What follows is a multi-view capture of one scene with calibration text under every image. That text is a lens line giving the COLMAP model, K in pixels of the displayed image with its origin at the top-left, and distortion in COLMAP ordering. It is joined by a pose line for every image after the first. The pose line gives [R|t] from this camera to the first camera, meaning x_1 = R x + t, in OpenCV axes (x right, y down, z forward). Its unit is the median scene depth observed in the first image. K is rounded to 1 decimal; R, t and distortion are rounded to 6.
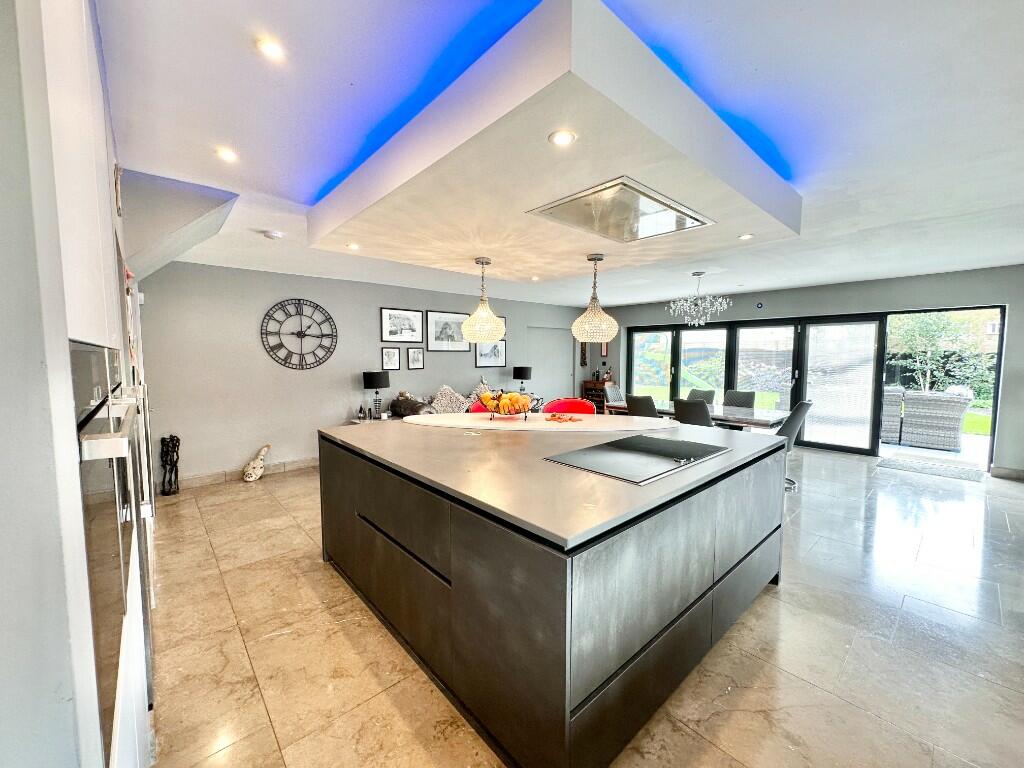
lens RADIAL K [[407.3, 0, 512.4], [0, 407.3, 382.8], [0, 0, 1]] dist [-0.001871, 0.001117]
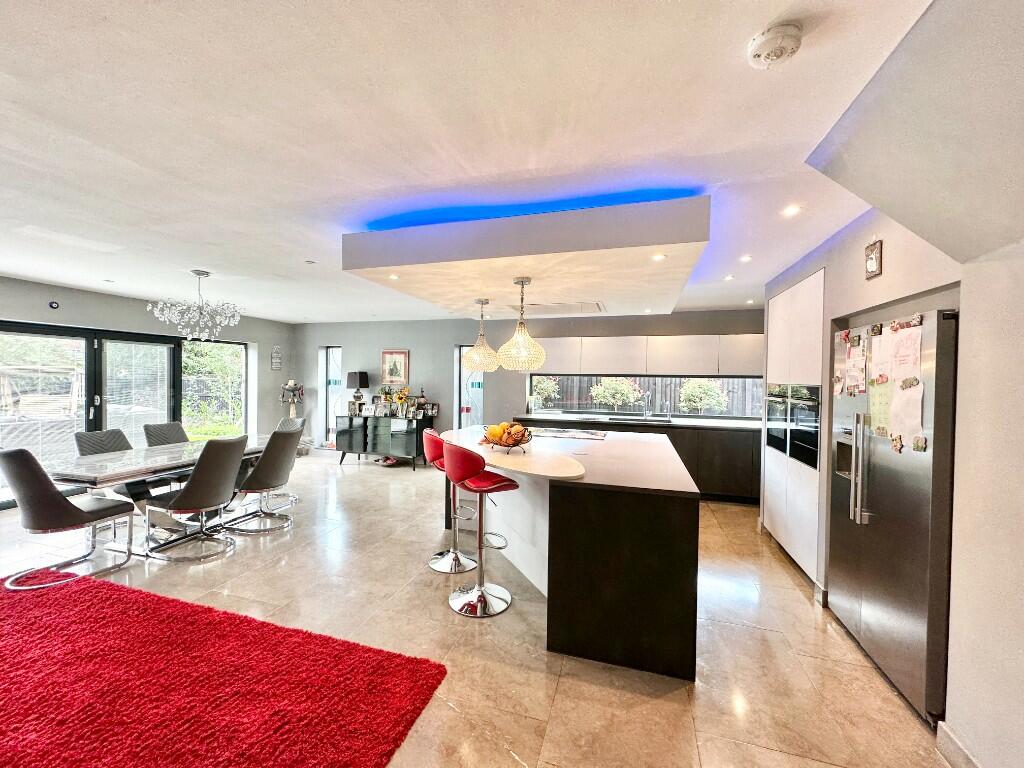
lens RADIAL K [[407.3, 0, 510.5], [0, 407.3, 383.7], [0, 0, 1]] dist [-0.001871, 0.001117]
pose [[-0.522764, -0.017036, 0.852307, -0.519284], [0.045426, 0.997823, 0.047806, -0.070829], [-0.851266, 0.063708, -0.520852, 0.932372]]
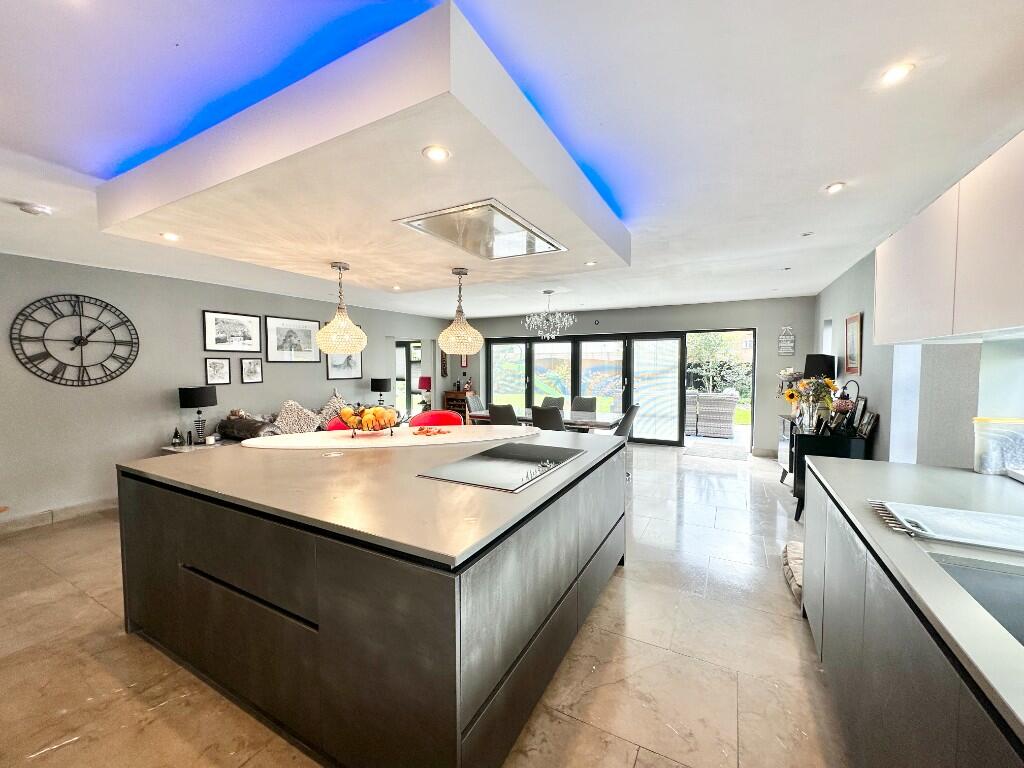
lens RADIAL K [[407.3, 0, 512.1], [0, 407.3, 382.7], [0, 0, 1]] dist [-0.001871, 0.001117]
pose [[0.941017, -0.017969, 0.337882, -0.013149], [0.026143, 0.999465, -0.019656, -0.003410], [-0.337348, 0.027330, 0.940983, 0.002569]]
